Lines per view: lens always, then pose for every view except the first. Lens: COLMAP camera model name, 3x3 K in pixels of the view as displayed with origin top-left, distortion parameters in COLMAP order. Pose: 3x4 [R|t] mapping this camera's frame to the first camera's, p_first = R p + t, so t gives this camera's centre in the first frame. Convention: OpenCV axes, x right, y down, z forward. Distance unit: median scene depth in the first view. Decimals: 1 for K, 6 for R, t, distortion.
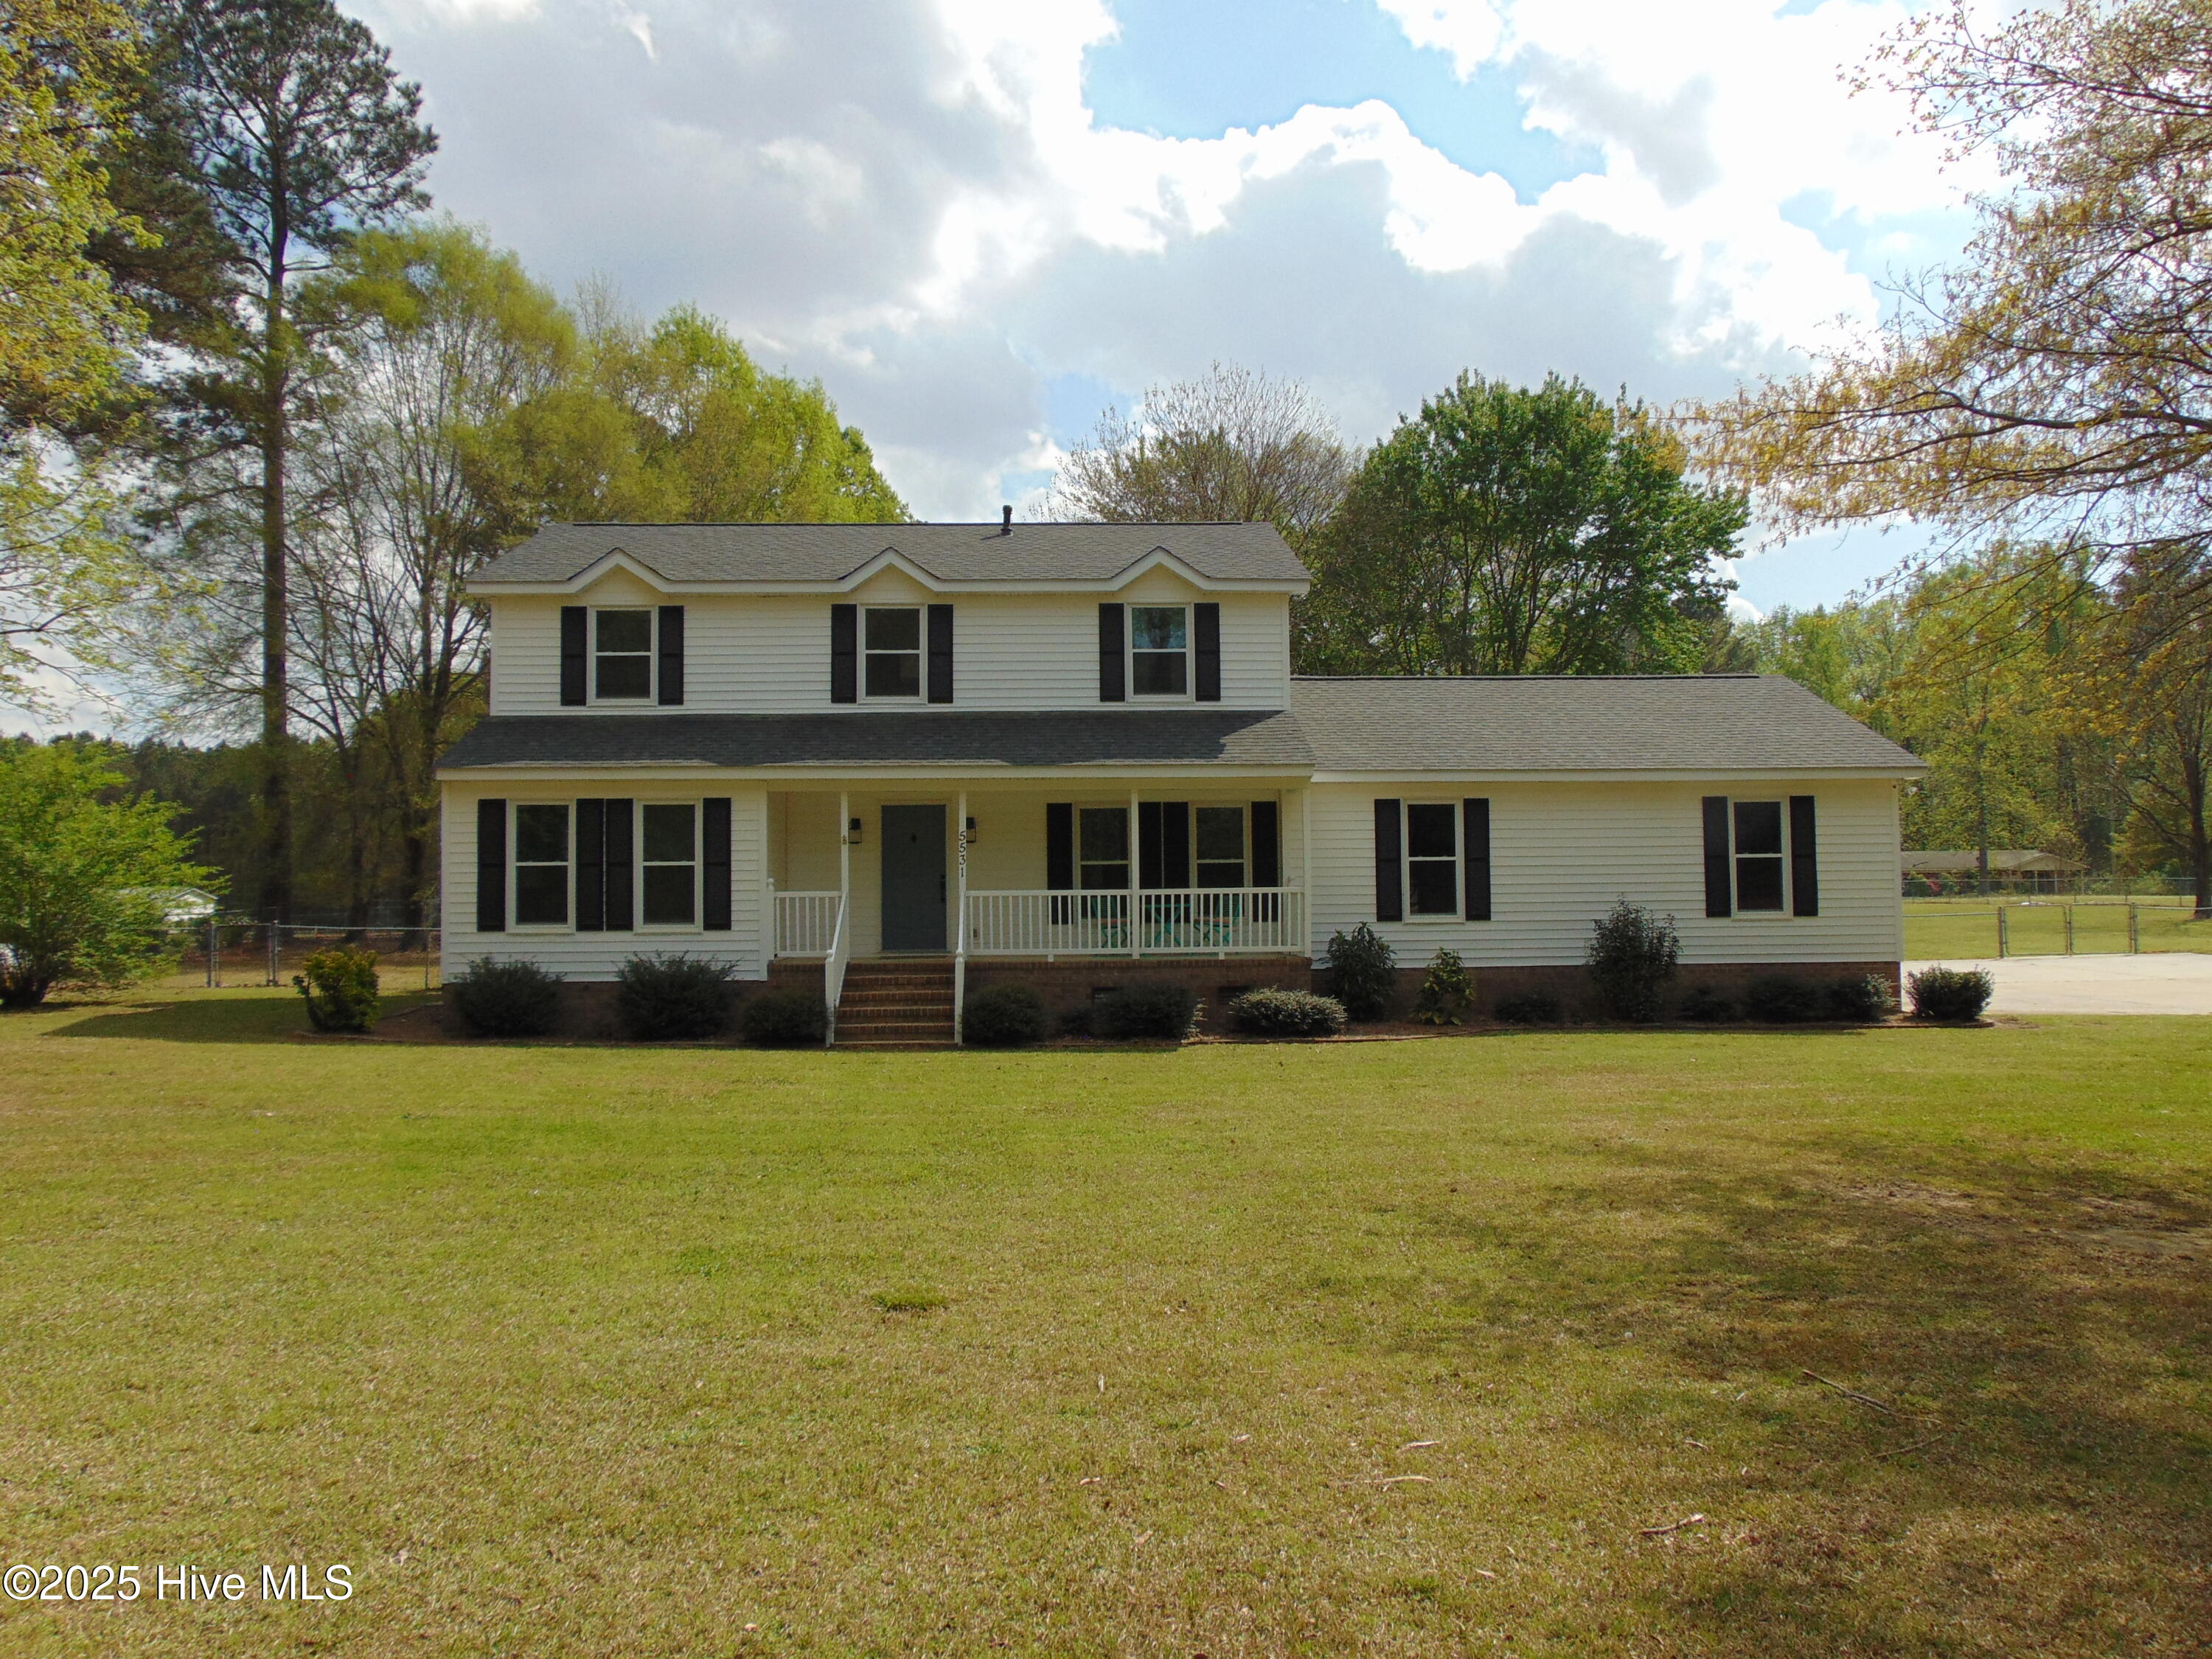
lens RADIAL K [[1653.4, 0, 1108.3], [0, 1653.4, 815.0], [0, 0, 1]] dist [-0.041320, 0.075037]
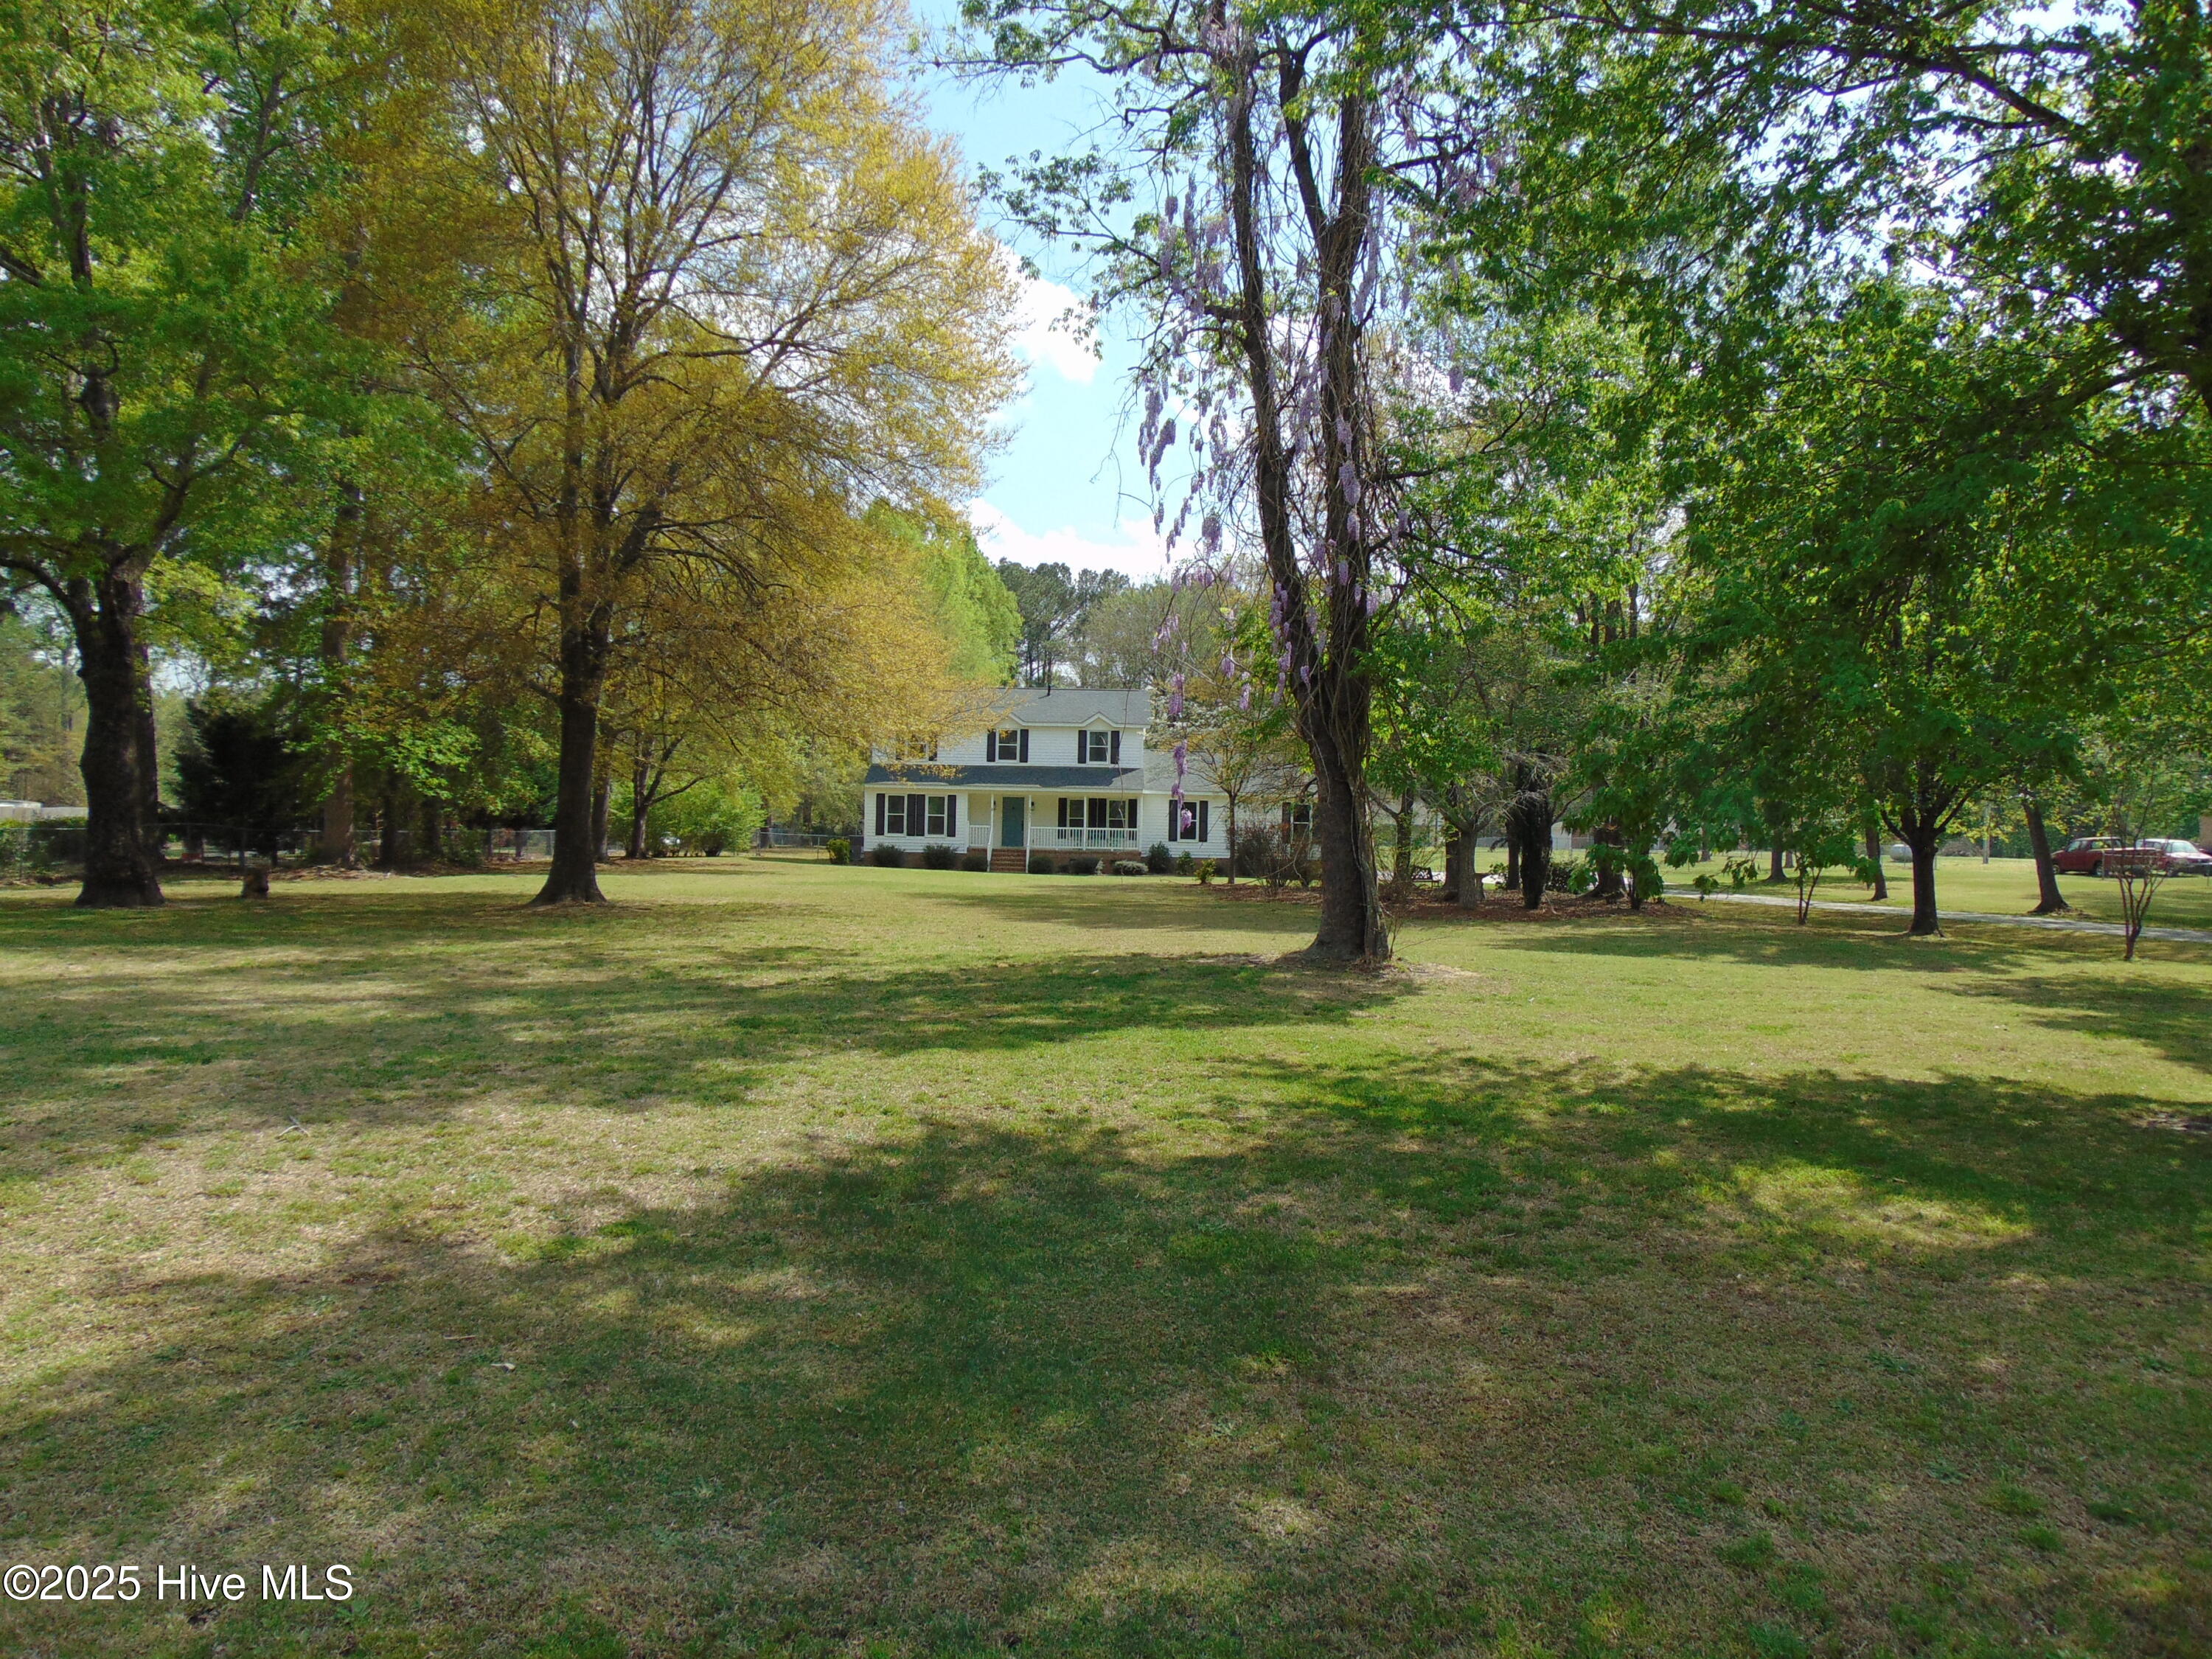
lens RADIAL K [[1653.4, 0, 1108.3], [0, 1653.4, 815.0], [0, 0, 1]] dist [-0.041320, 0.075037]
pose [[0.998898, 0.029795, -0.036257, 0.167630], [-0.028157, 0.998595, 0.044887, -0.116815], [0.037544, -0.043817, 0.998334, -2.043827]]
